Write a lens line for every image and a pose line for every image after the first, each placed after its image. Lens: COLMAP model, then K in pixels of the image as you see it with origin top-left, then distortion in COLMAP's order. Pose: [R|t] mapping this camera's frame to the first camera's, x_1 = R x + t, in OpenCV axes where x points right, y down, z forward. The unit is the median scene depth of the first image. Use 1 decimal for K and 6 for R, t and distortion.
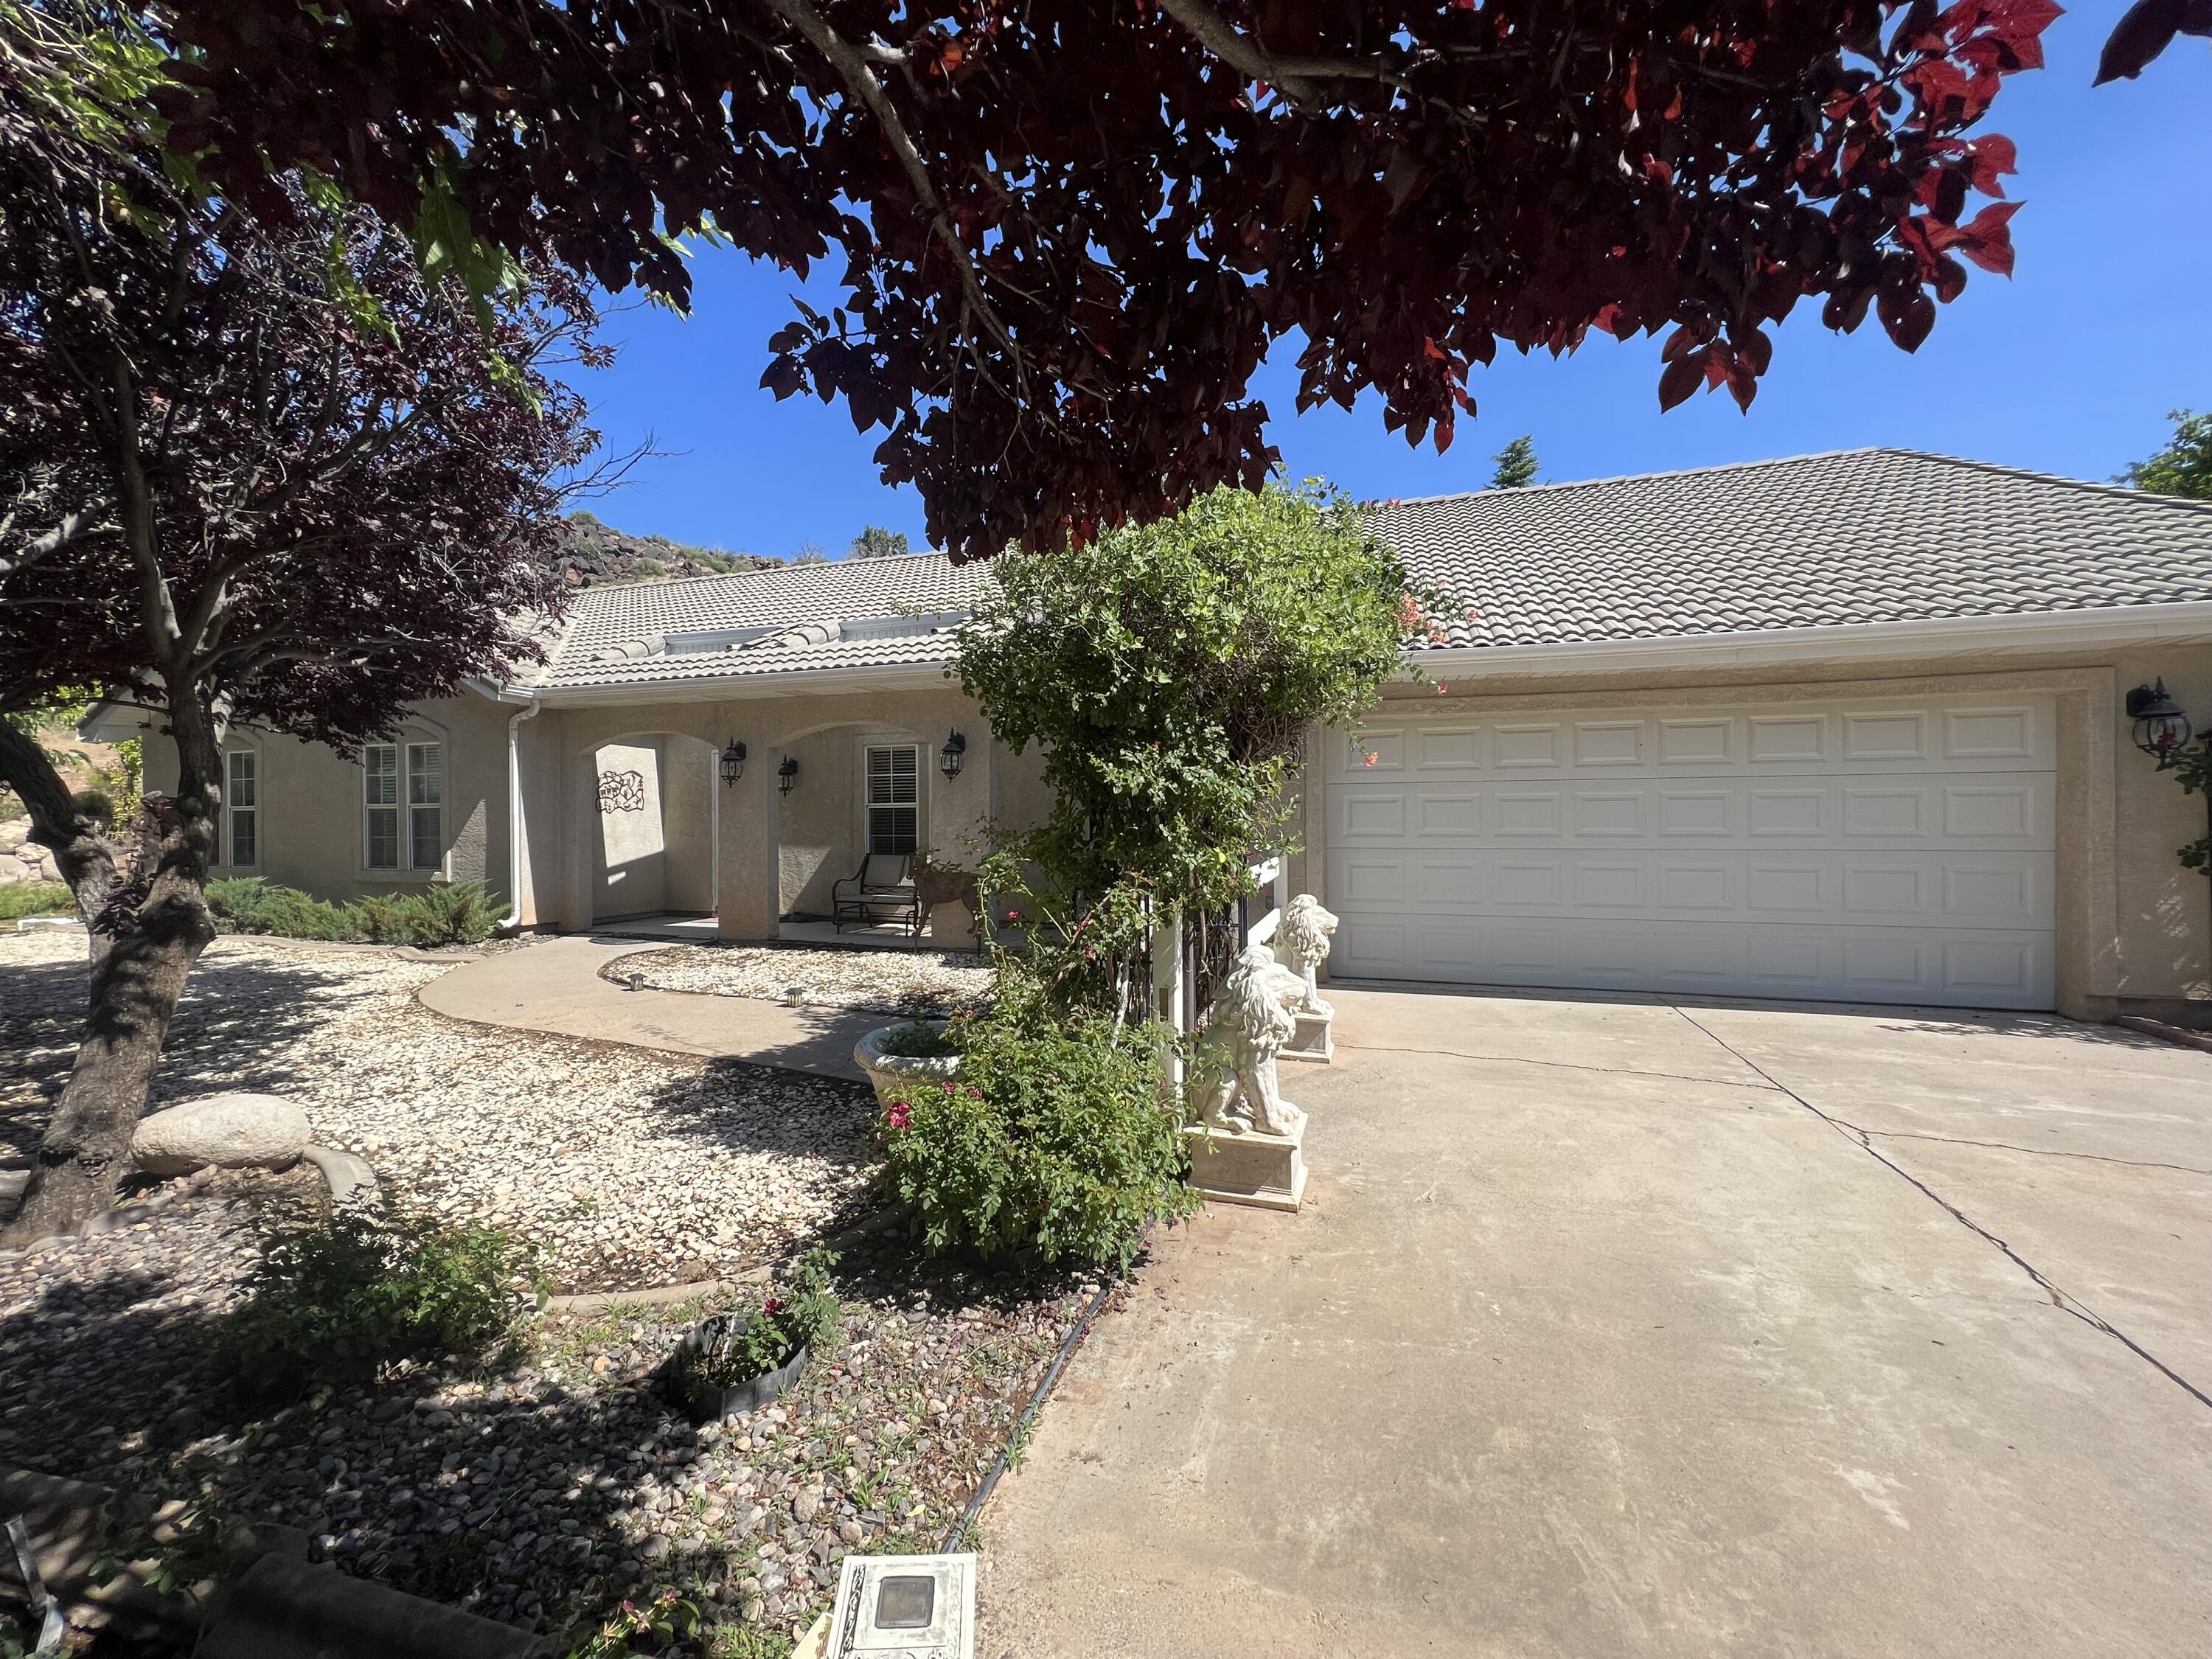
lens RADIAL K [[886.3, 0, 1107.0], [0, 886.3, 825.0], [0, 0, 1]] dist [-0.002791, 0.000376]
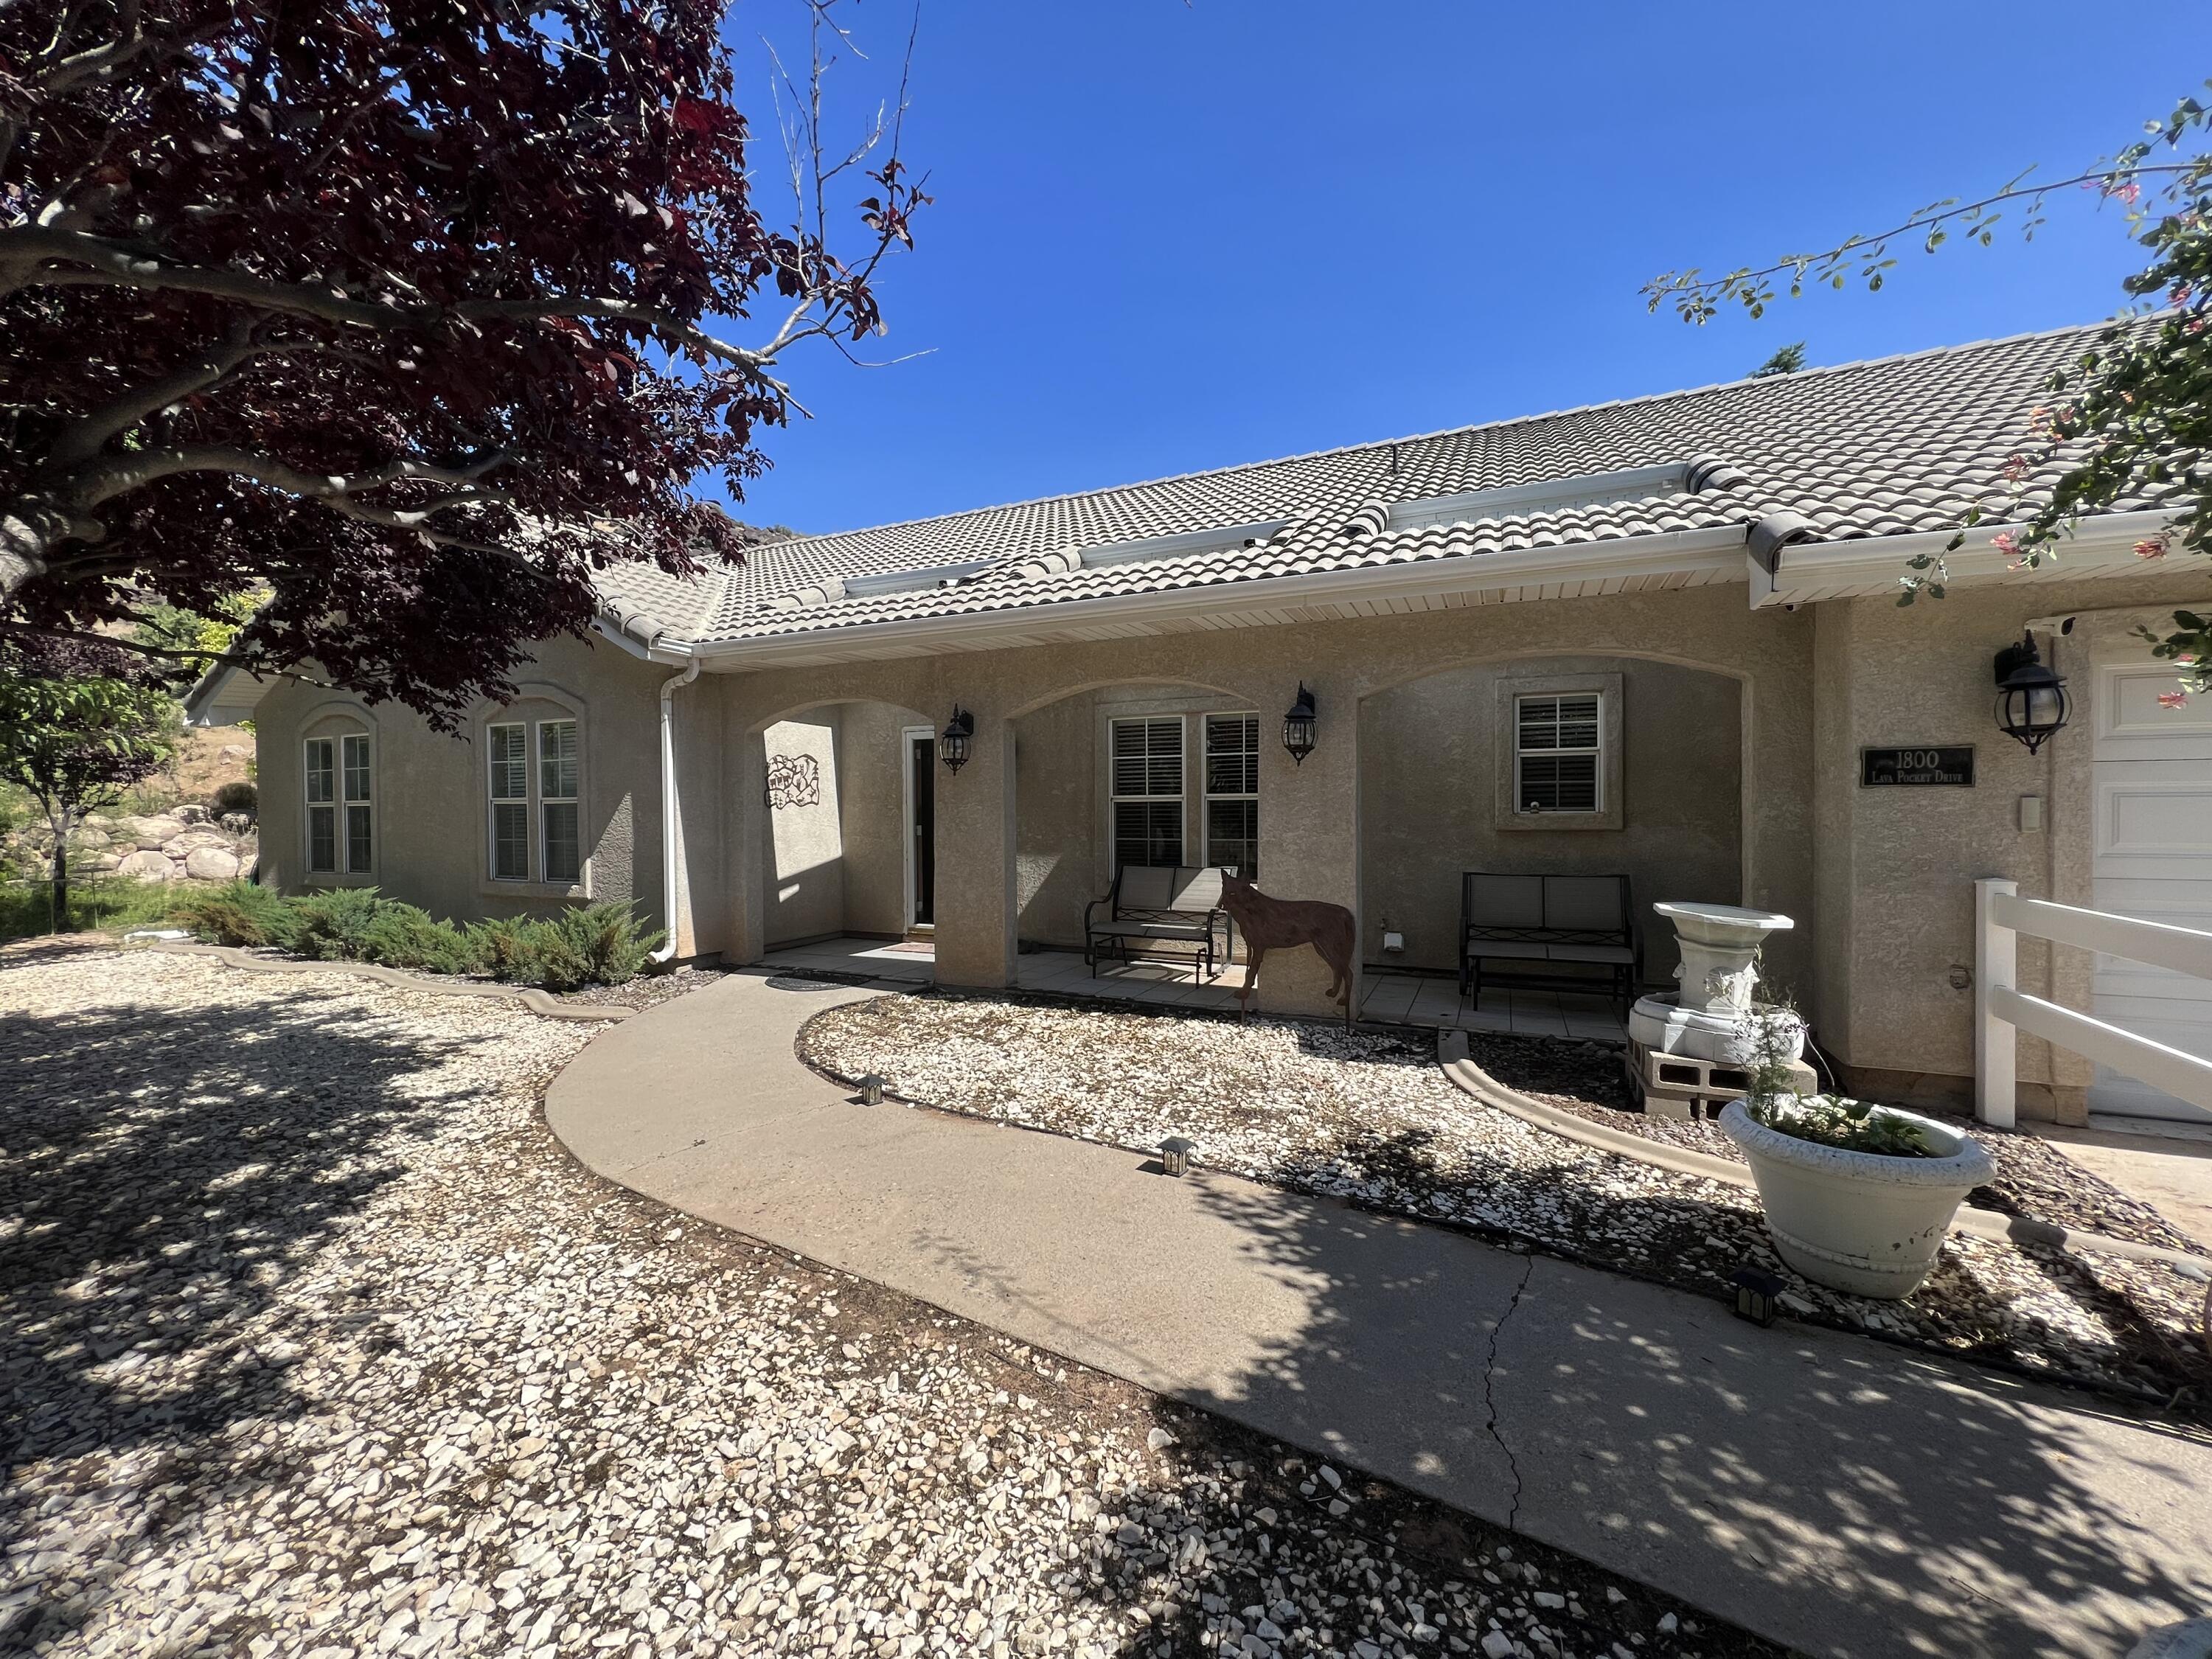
lens RADIAL K [[886.3, 0, 1104.8], [0, 886.3, 823.2], [0, 0, 1]] dist [-0.002791, 0.000376]
pose [[0.993780, 0.000665, -0.111359, -0.212285], [0.000594, 0.999936, 0.011275, -0.010574], [0.111360, -0.011271, 0.993716, 0.286514]]
